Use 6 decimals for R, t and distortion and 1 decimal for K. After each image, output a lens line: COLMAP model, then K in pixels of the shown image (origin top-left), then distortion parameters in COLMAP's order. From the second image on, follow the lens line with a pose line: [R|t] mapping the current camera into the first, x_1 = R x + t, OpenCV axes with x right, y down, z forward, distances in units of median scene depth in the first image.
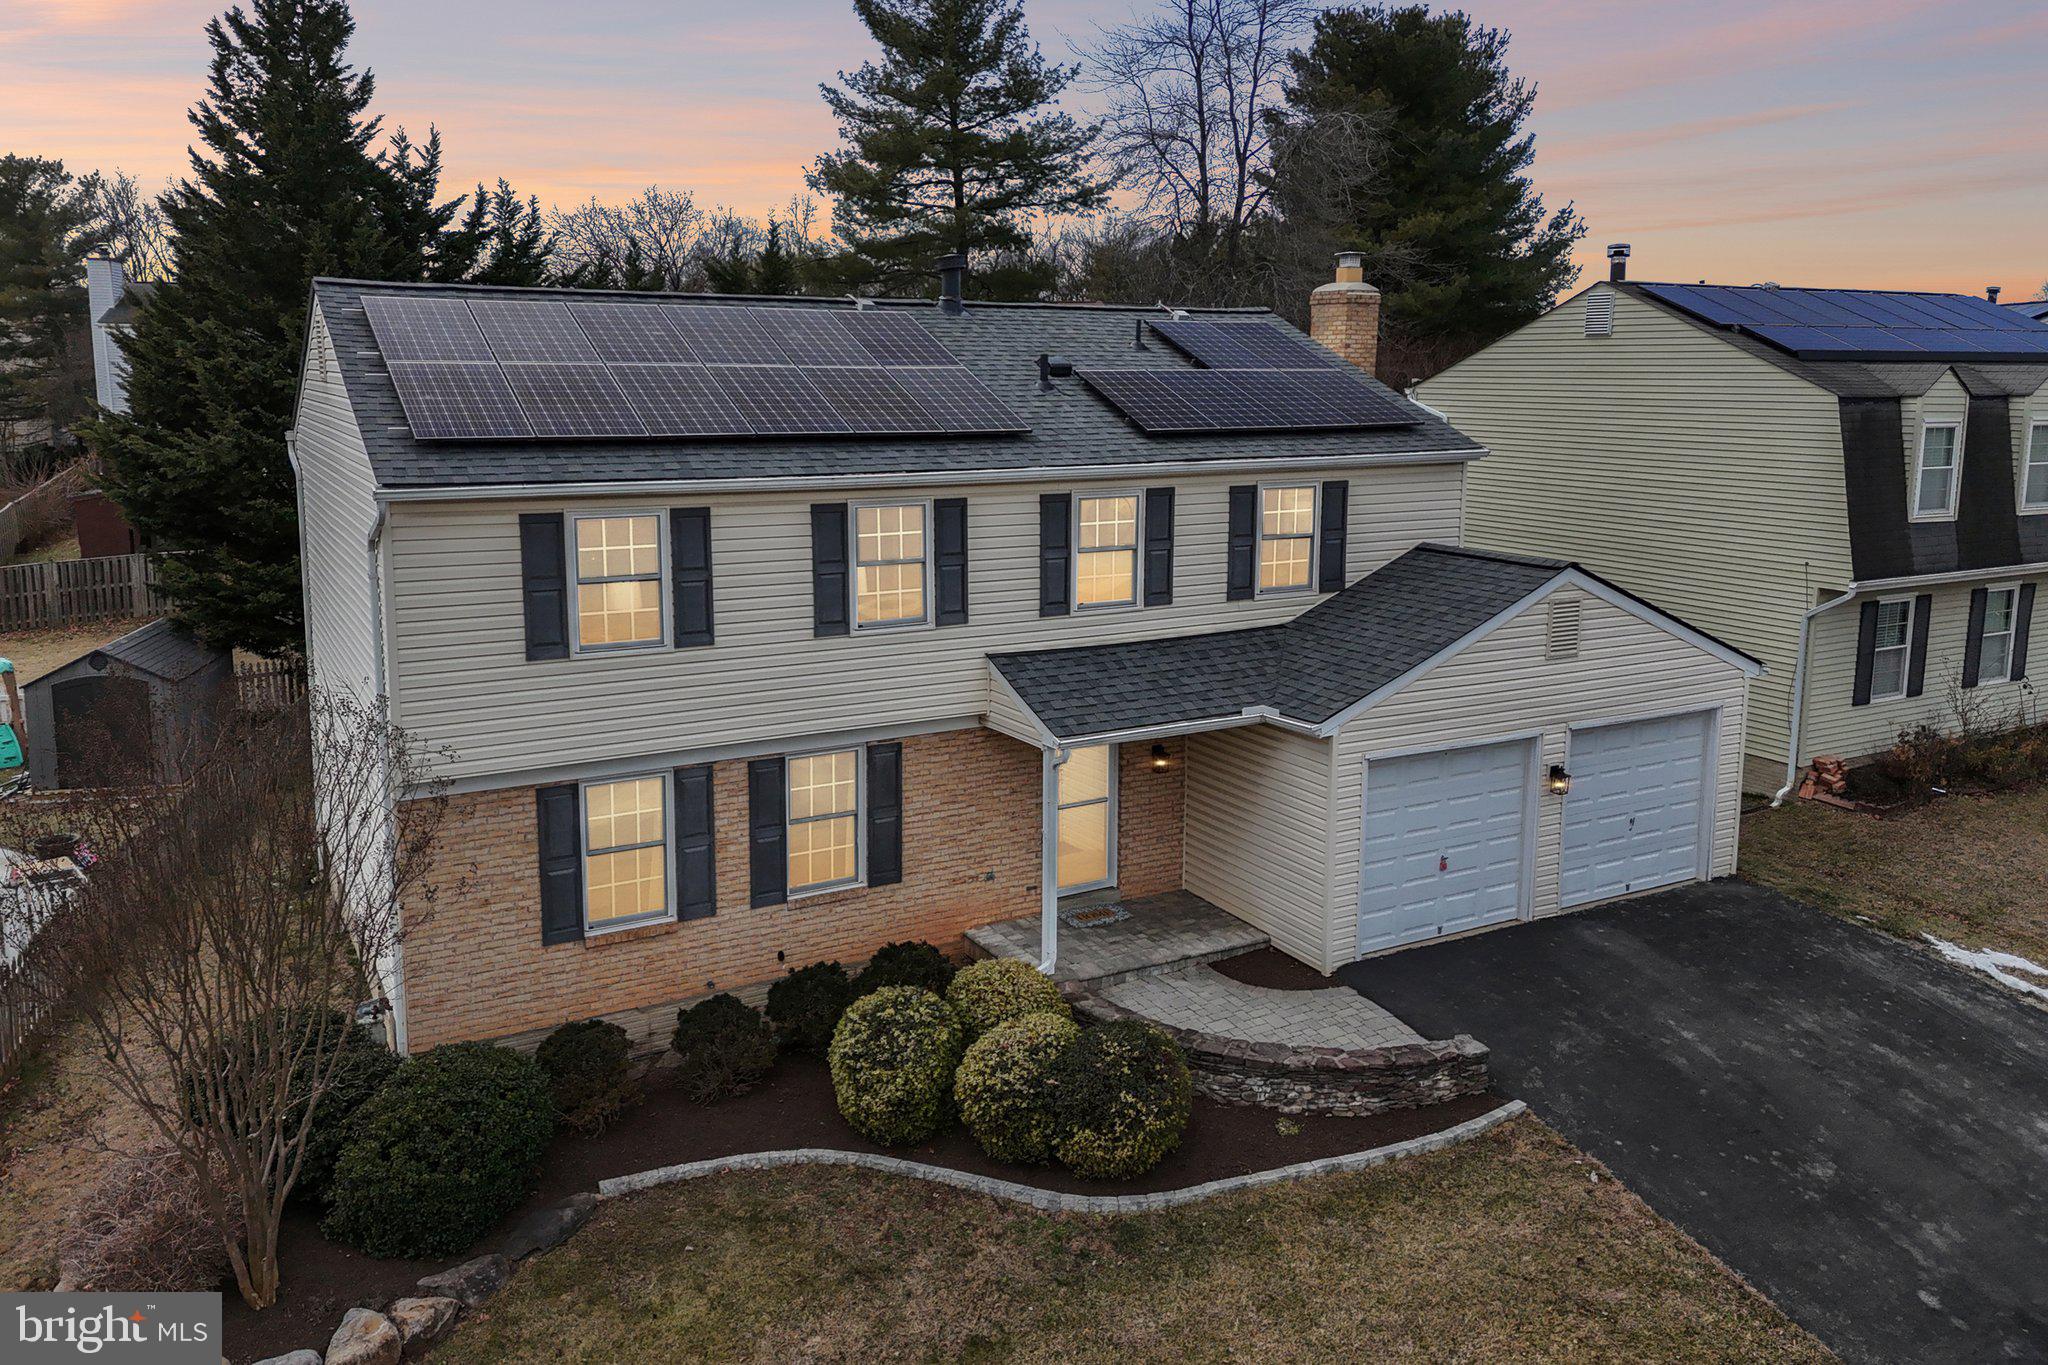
lens RADIAL K [[1478.1, 0, 1023.4], [0, 1478.1, 837.2], [0, 0, 1]] dist [0.010656, 0.001219]
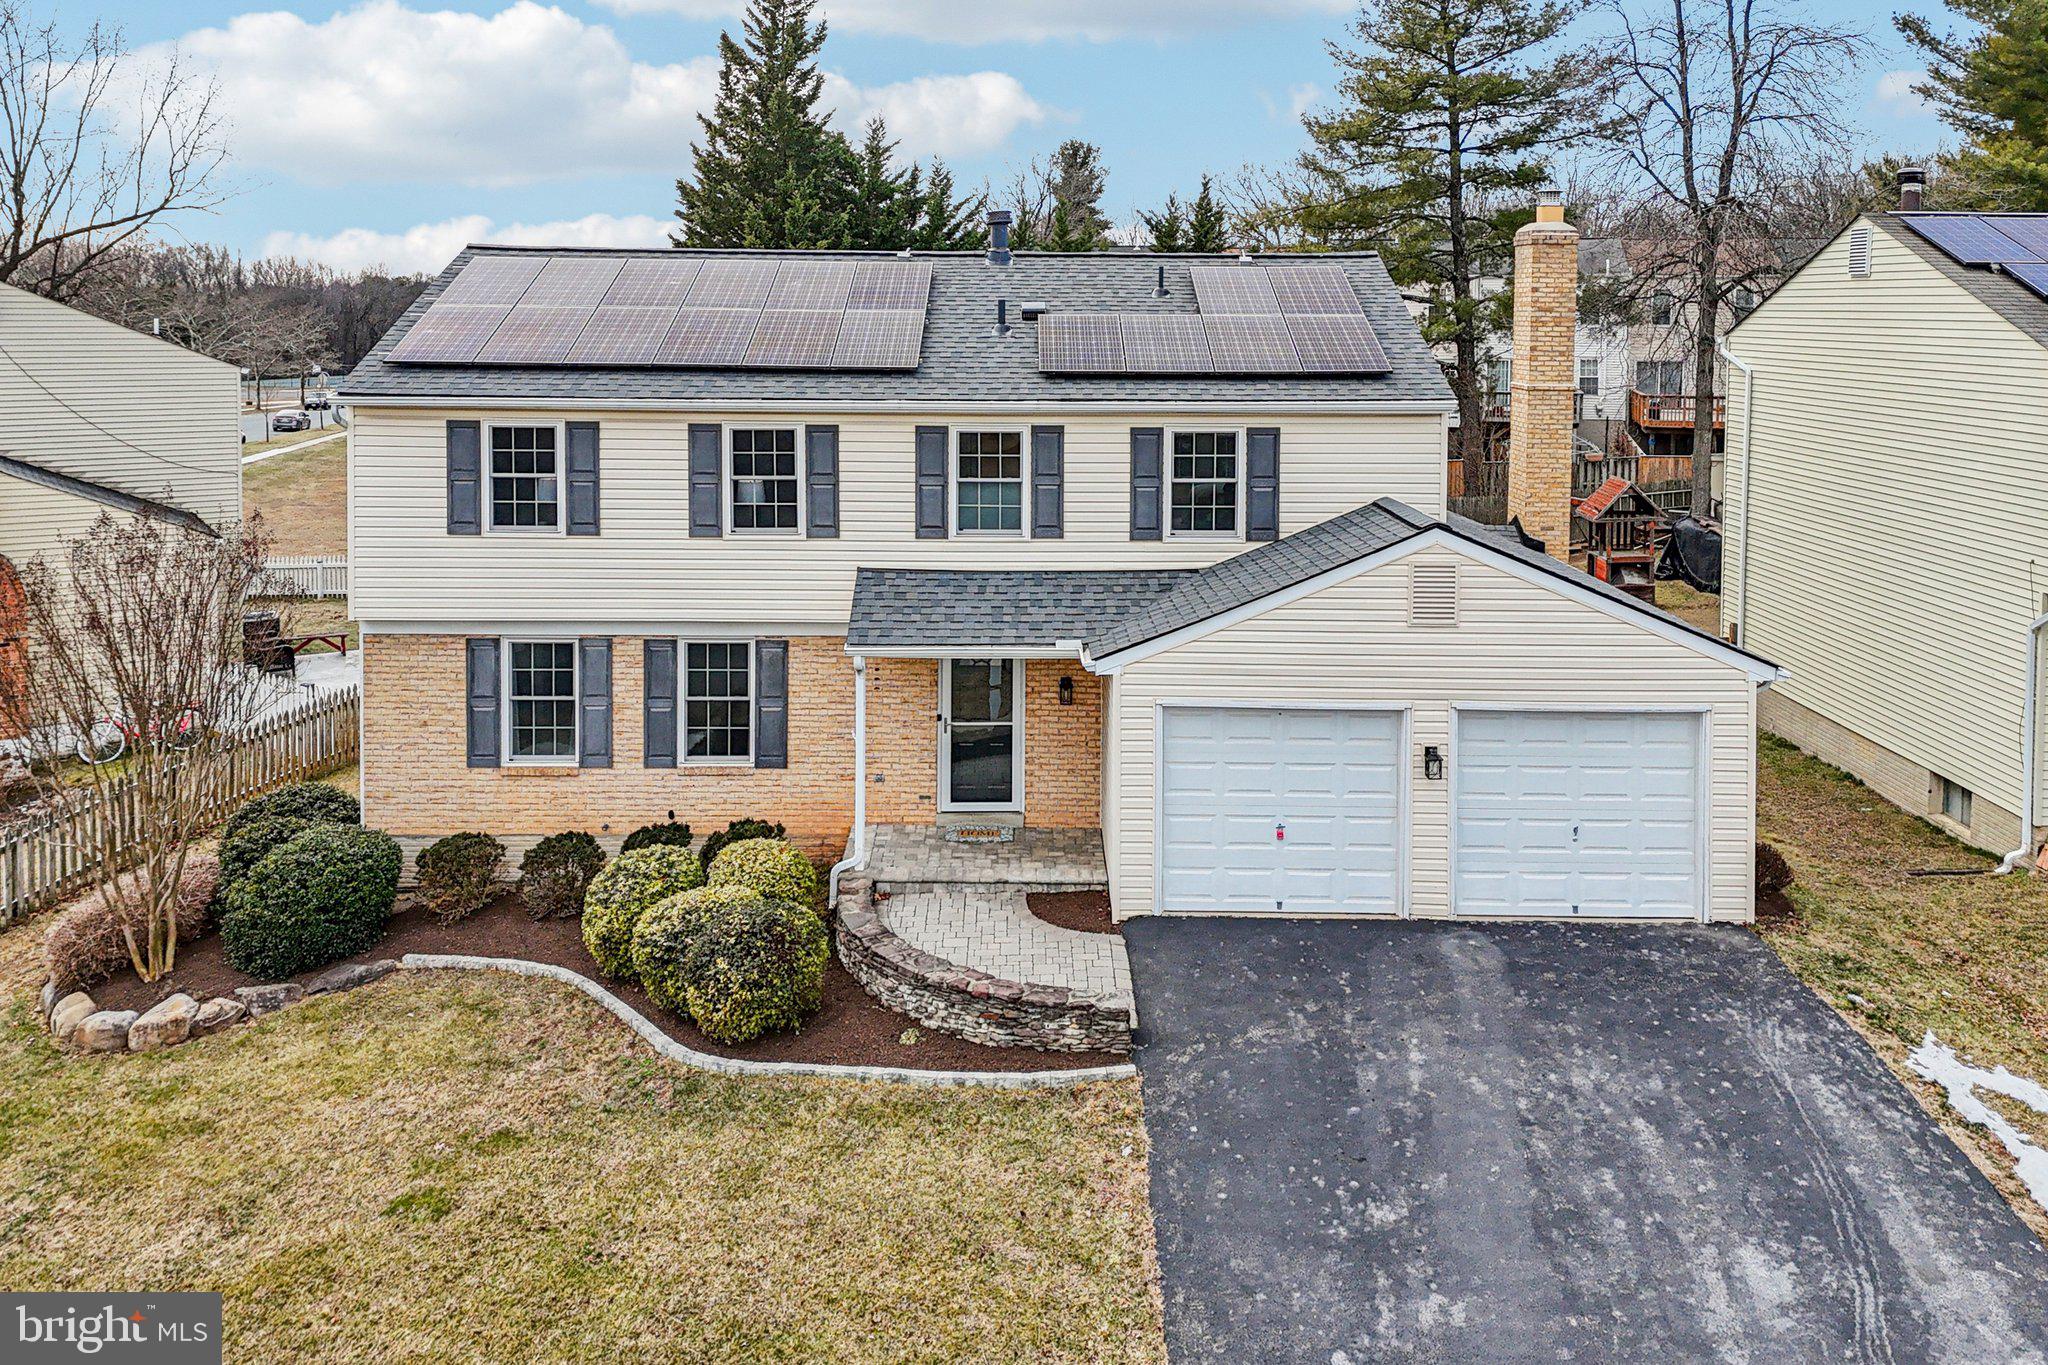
lens RADIAL K [[1581.5, 0, 1027.2], [0, 1581.5, 652.2], [0, 0, 1]] dist [0.016010, -0.000086]
pose [[0.875297, 0.104010, -0.472267, 0.667150], [-0.151291, 0.986470, -0.063146, -0.007847], [0.459310, 0.126721, 0.879191, 0.042335]]
